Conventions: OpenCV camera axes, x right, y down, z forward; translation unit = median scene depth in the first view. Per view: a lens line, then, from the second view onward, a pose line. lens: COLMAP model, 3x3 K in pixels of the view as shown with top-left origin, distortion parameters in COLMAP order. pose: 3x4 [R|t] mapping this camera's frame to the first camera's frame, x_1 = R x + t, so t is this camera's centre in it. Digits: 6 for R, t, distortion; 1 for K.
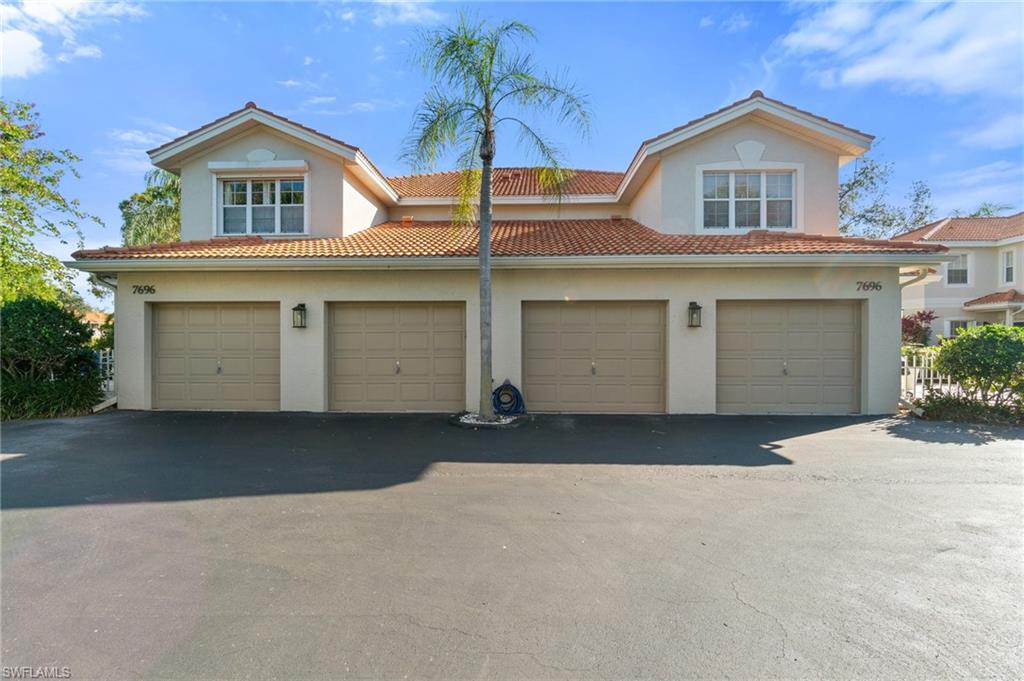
lens RADIAL K [[459.6, 0, 512.0], [0, 459.6, 340.5], [0, 0, 1]] dist [-0.000837, -0.000238]
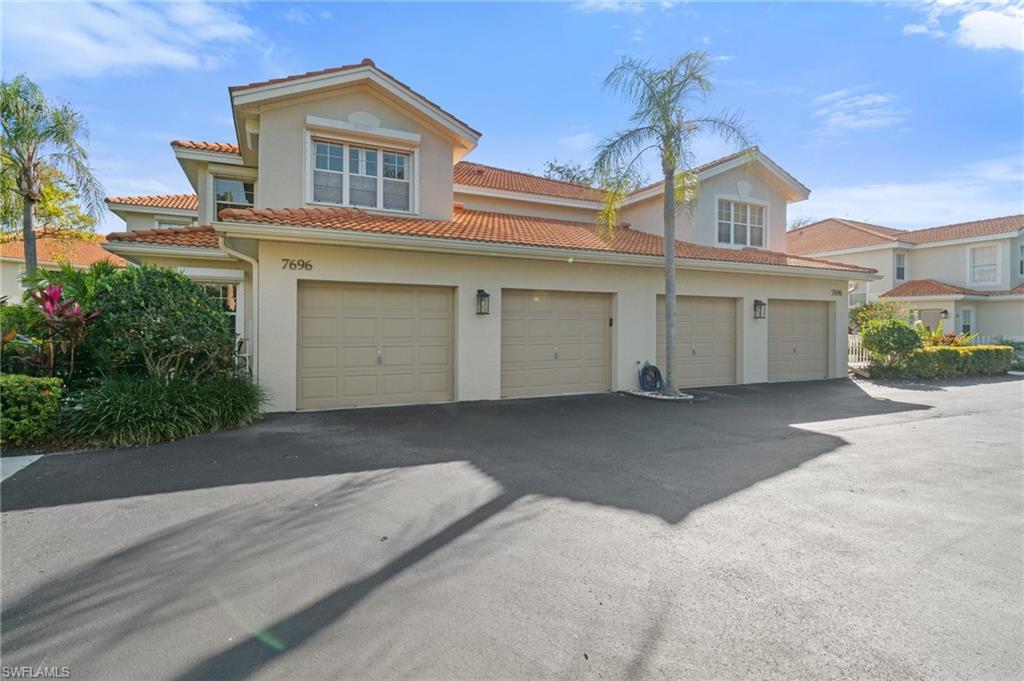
lens RADIAL K [[497.4, 0, 511.5], [0, 497.4, 324.9], [0, 0, 1]] dist [0.016644, 0.000221]
pose [[0.881022, 0.002515, 0.473068, -0.779407], [-0.000483, 0.999990, -0.004416, -0.001301], [-0.473075, 0.003662, 0.881015, 0.019339]]
